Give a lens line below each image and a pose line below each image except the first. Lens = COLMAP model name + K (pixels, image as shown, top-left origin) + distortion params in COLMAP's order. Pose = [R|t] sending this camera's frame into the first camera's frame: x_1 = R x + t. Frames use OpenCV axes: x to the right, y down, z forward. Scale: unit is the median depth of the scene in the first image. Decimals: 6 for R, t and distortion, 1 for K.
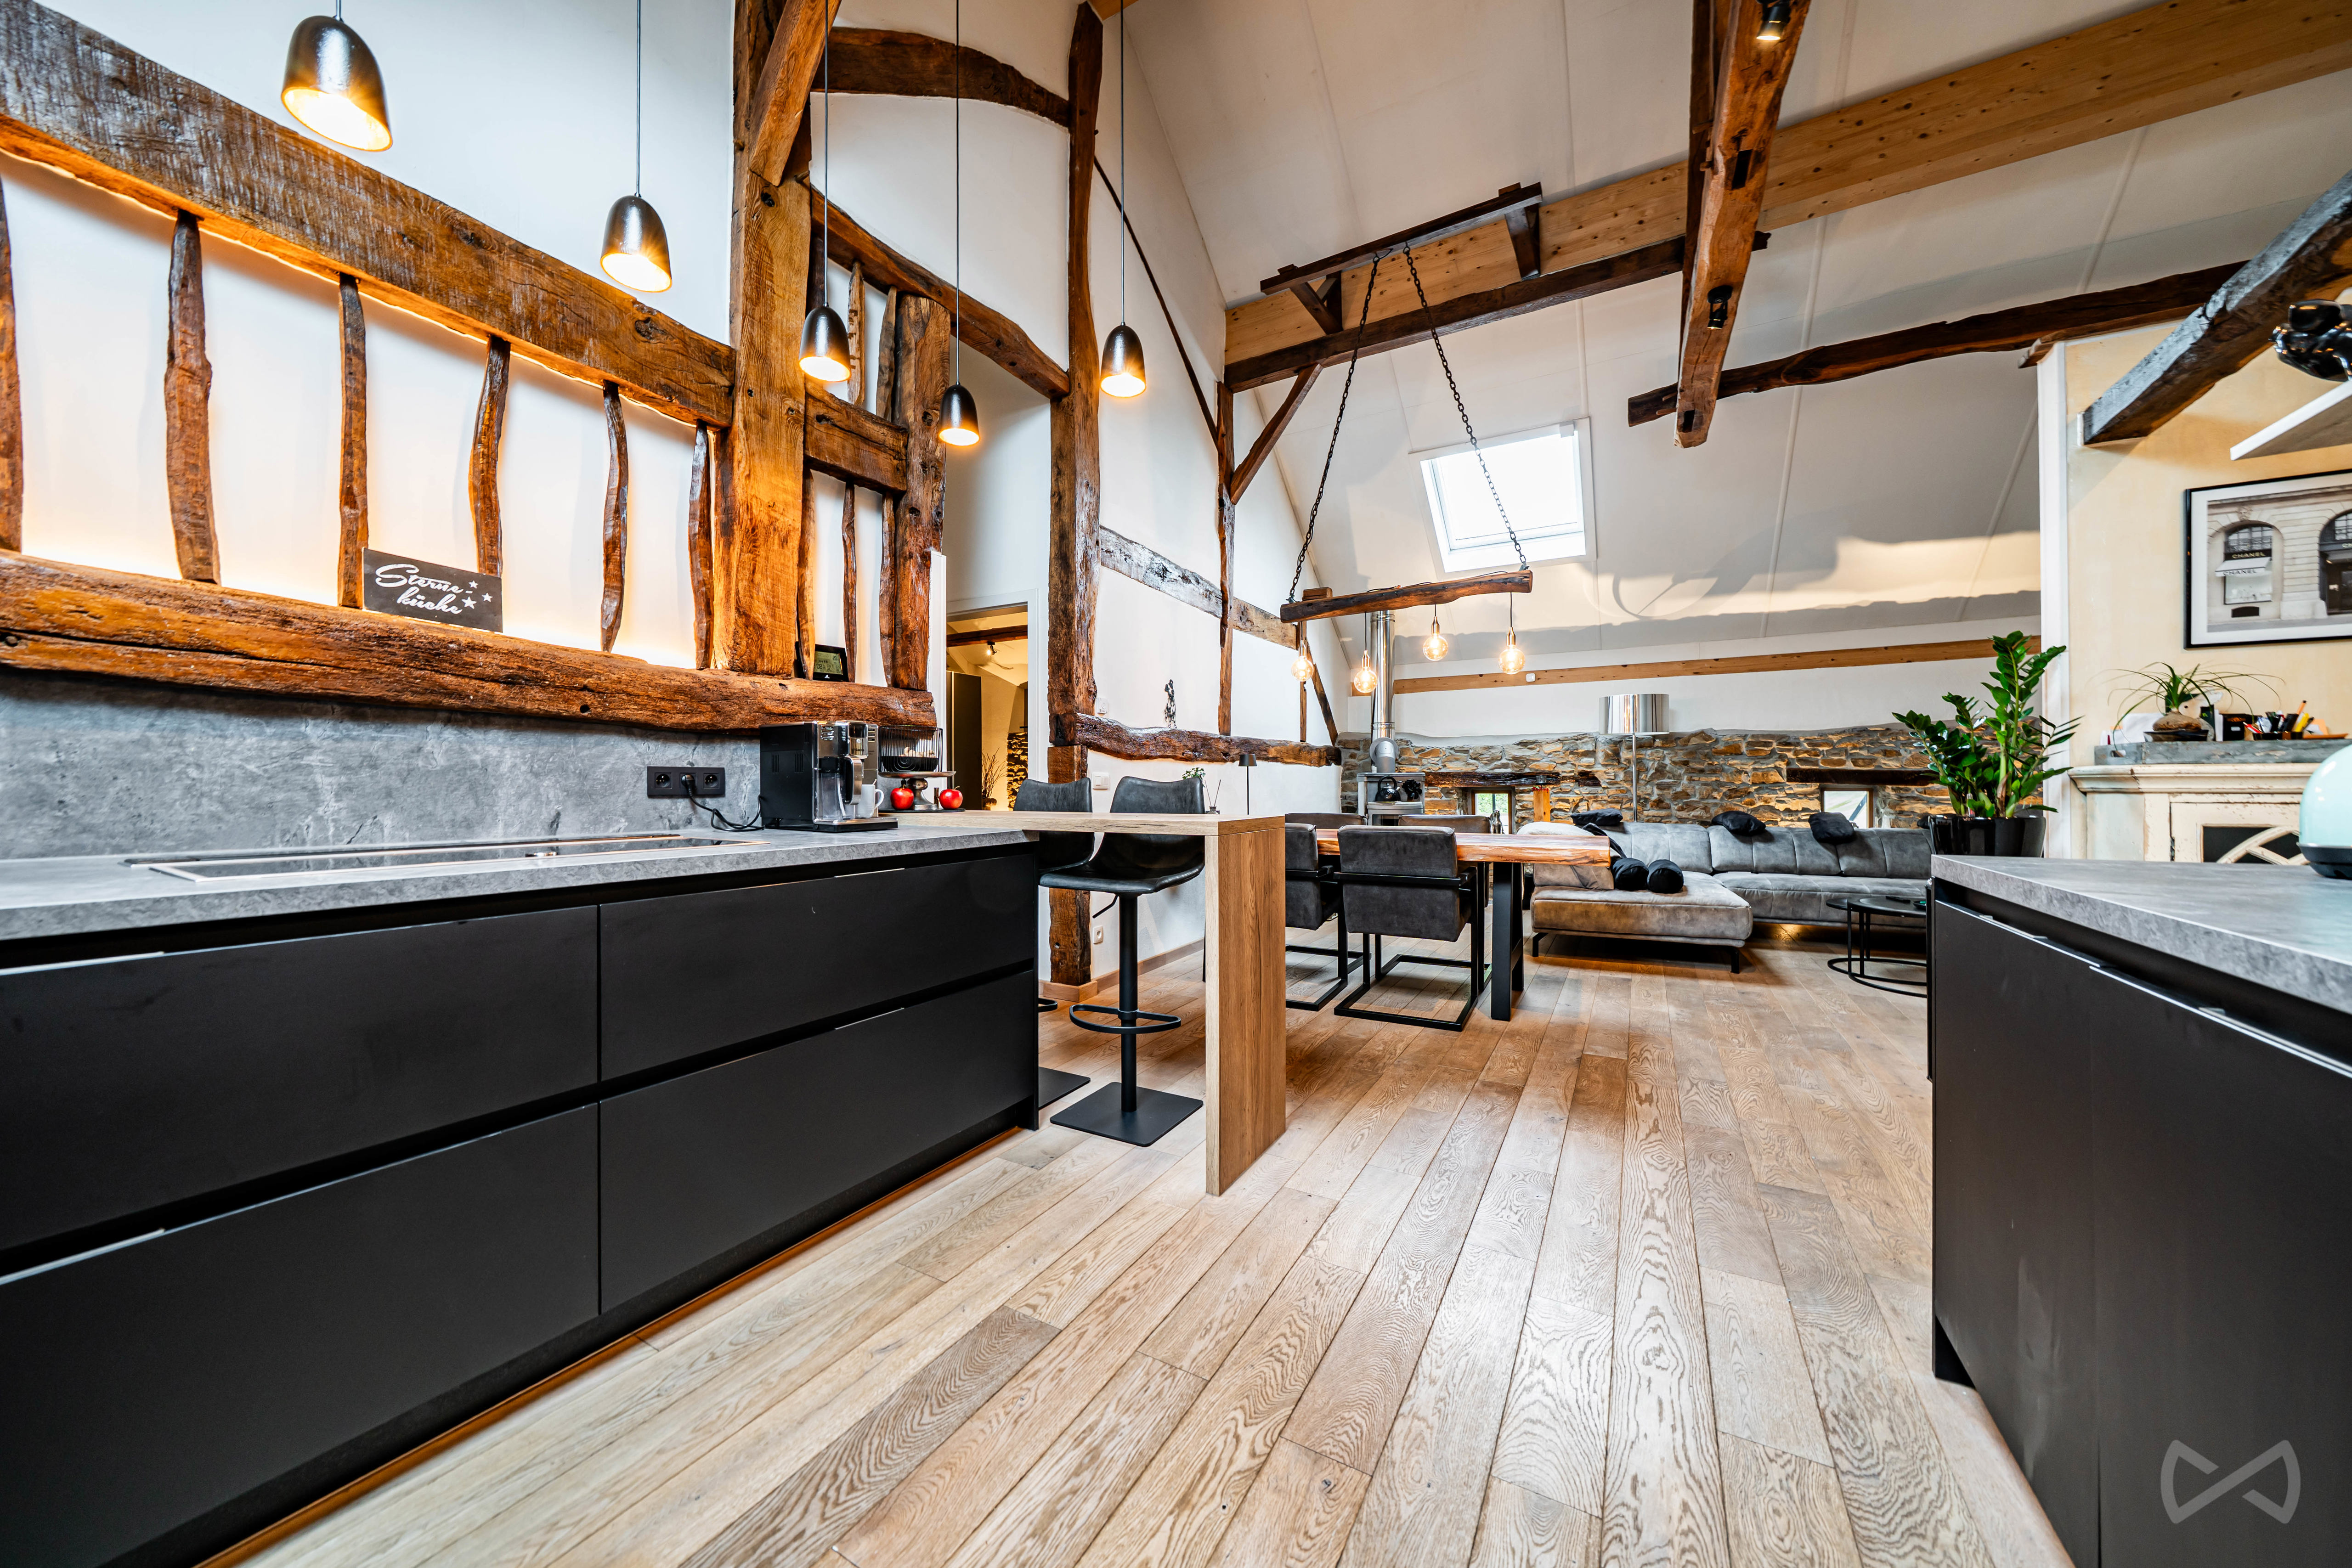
lens RADIAL K [[810.7, 0, 1176.0], [0, 810.7, 784.0], [0, 0, 1]] dist [-0.009927, 0.000074]
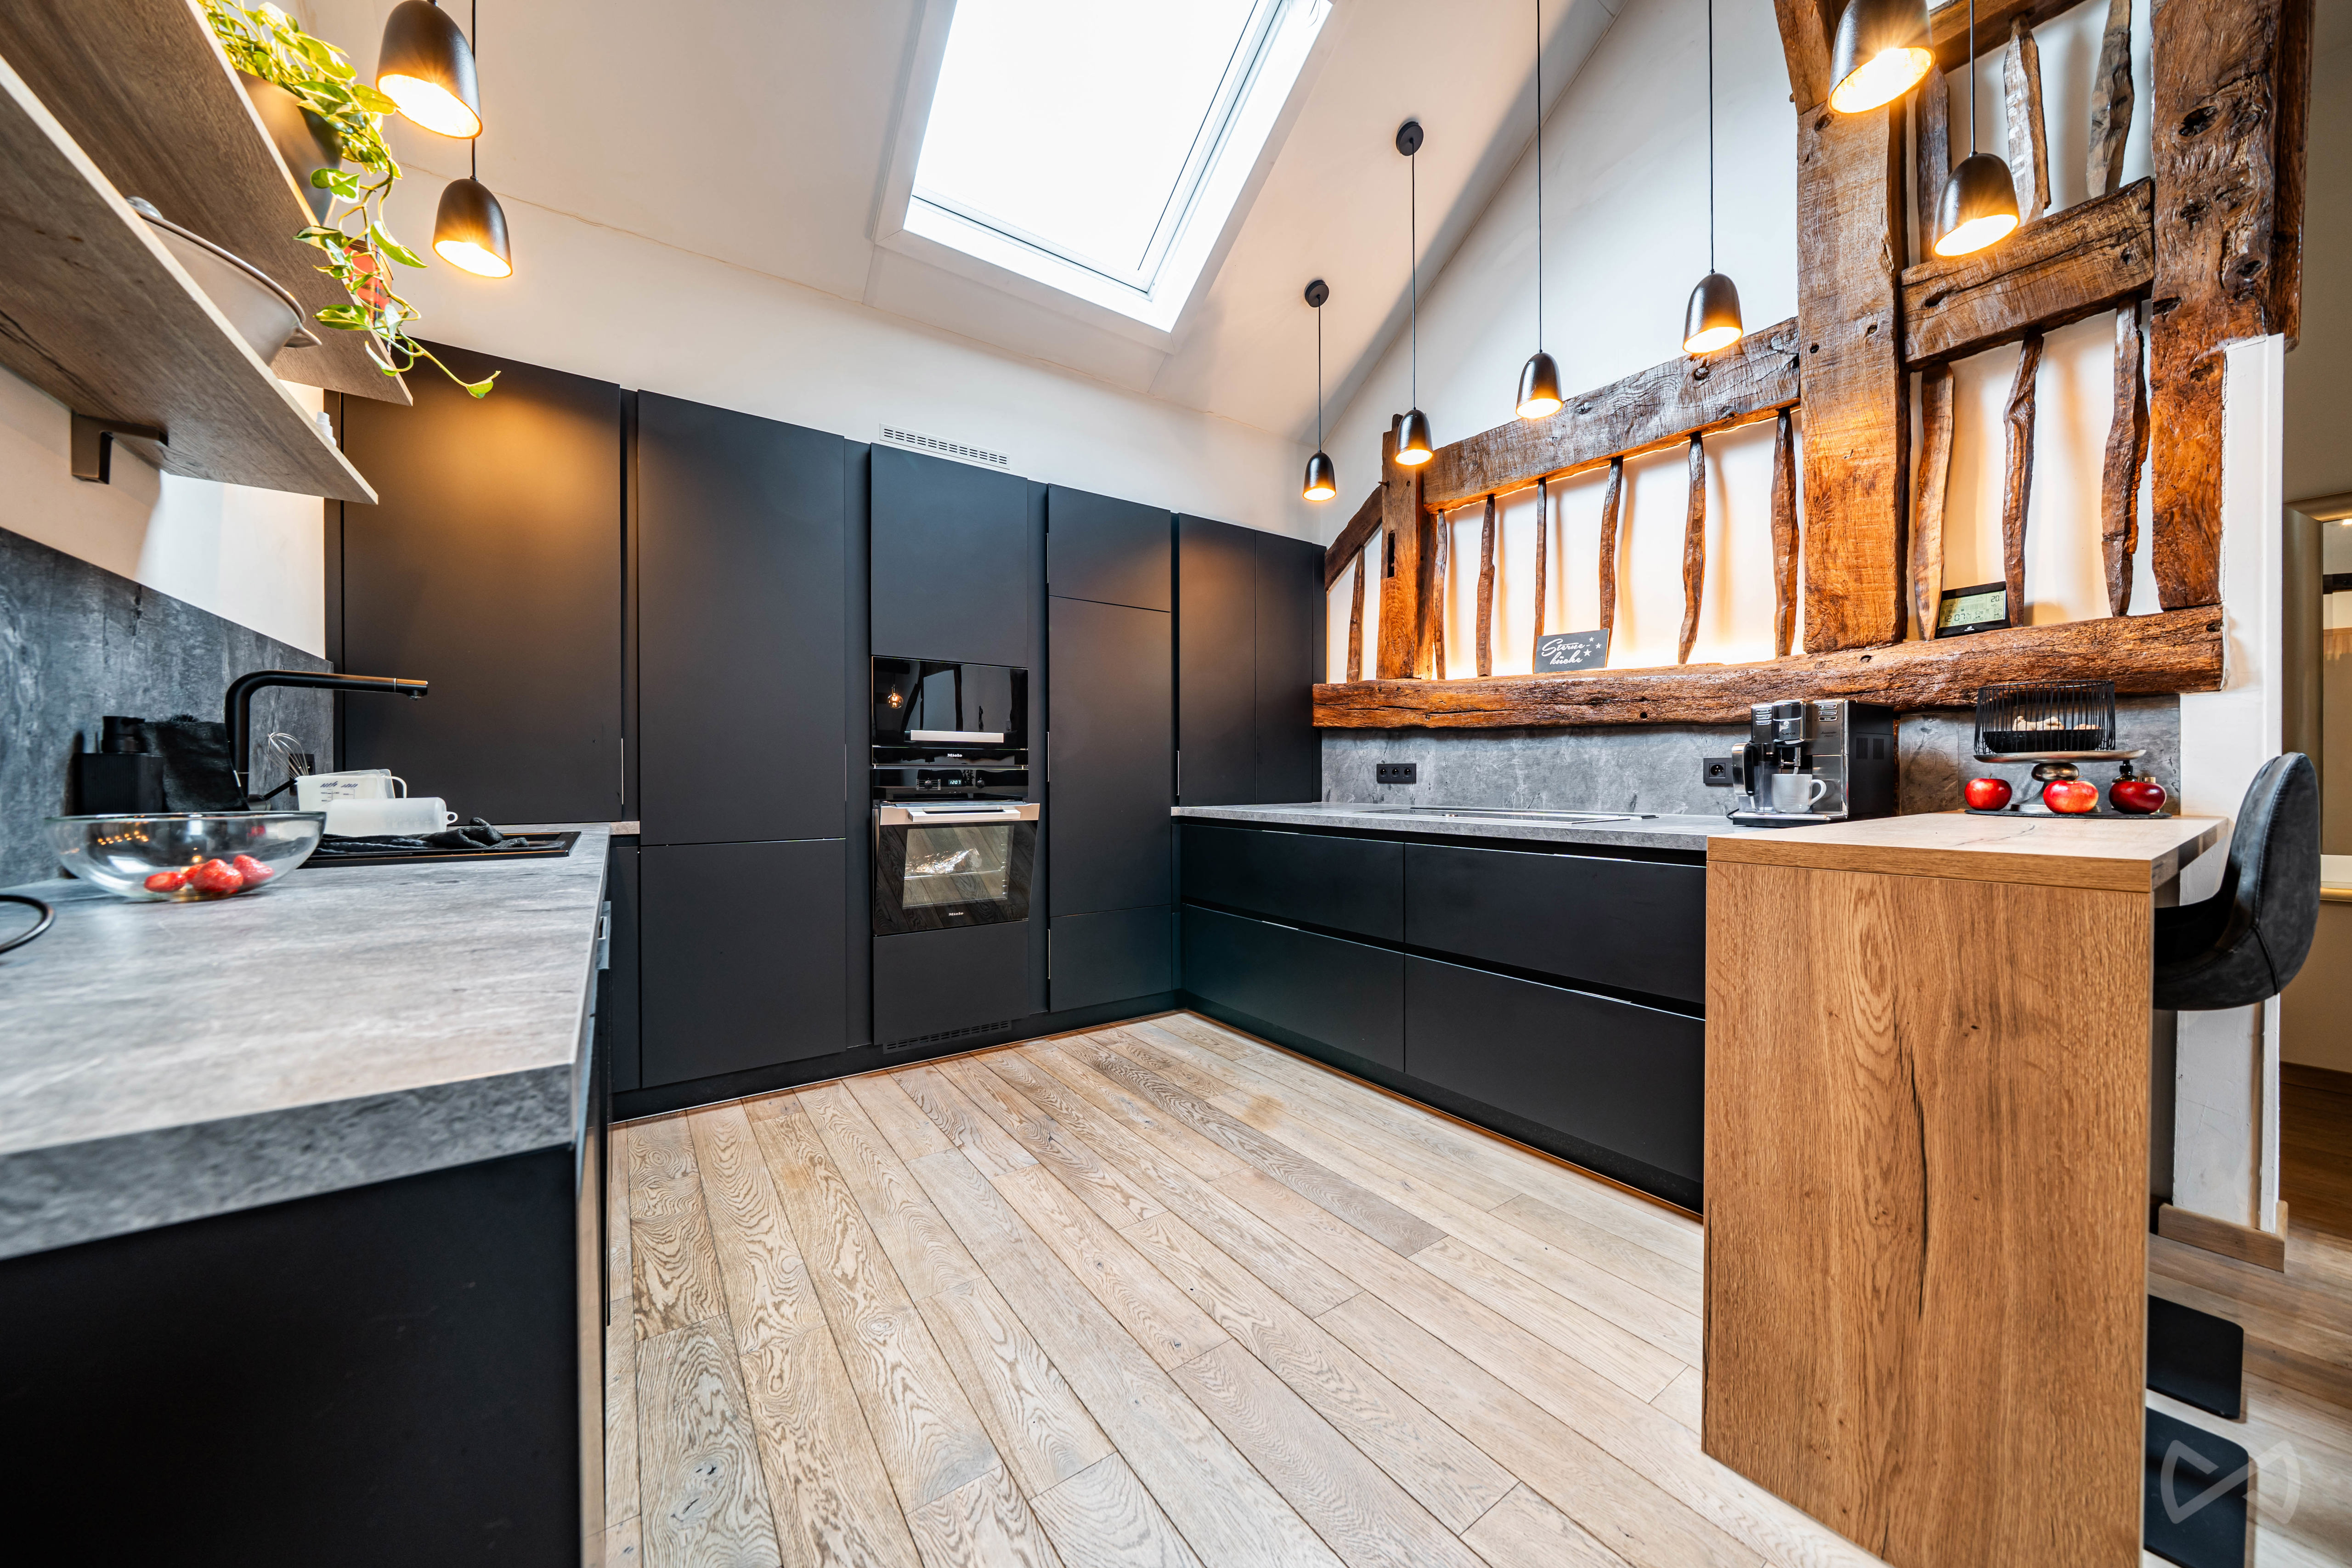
lens RADIAL K [[810.9, 0, 1176.0], [0, 810.9, 784.0], [0, 0, 1]] dist [-0.009927, 0.000074]
pose [[-0.429196, 0.010482, -0.903150, 0.601685], [0.003998, 0.999945, 0.009705, 0.000855], [0.903202, 0.000554, -0.429215, 0.710681]]
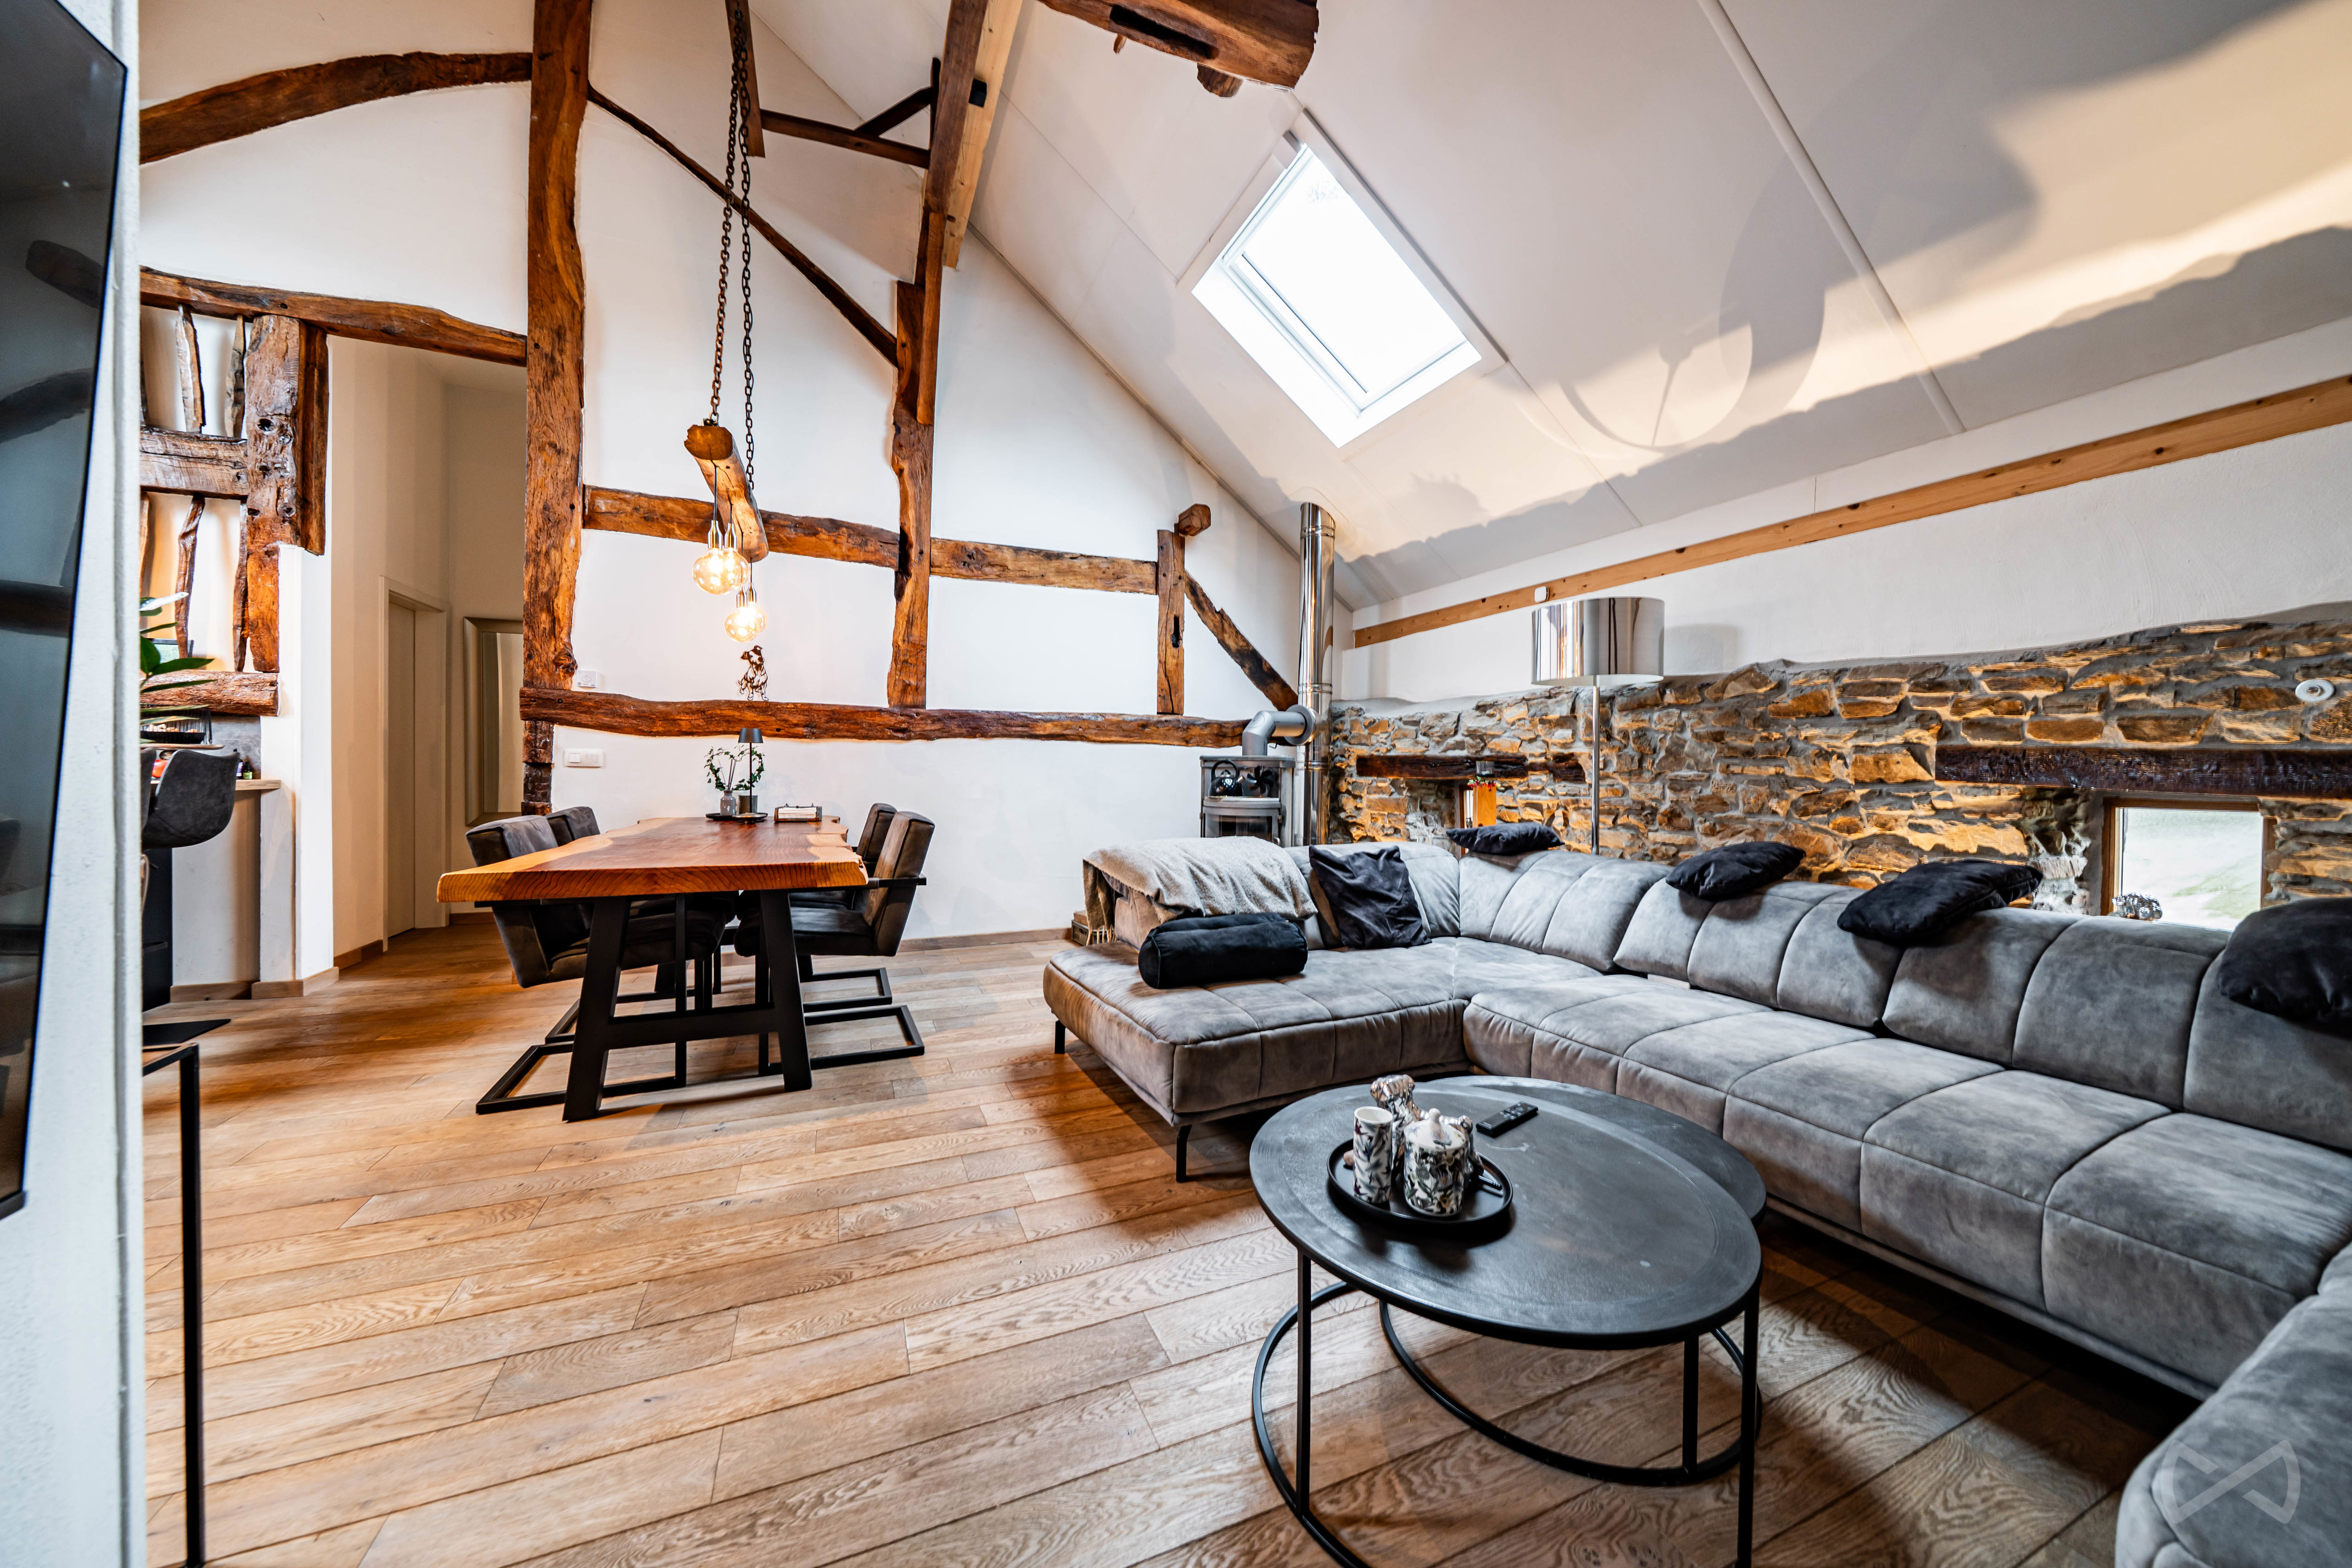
lens RADIAL K [[810.9, 0, 1176.0], [0, 810.9, 784.0], [0, 0, 1]] dist [-0.009927, 0.000074]
pose [[0.797599, 0.025040, -0.602668, 1.646248], [-0.016394, 0.999669, 0.019838, -0.005238], [0.602965, -0.005942, 0.797746, 1.055393]]
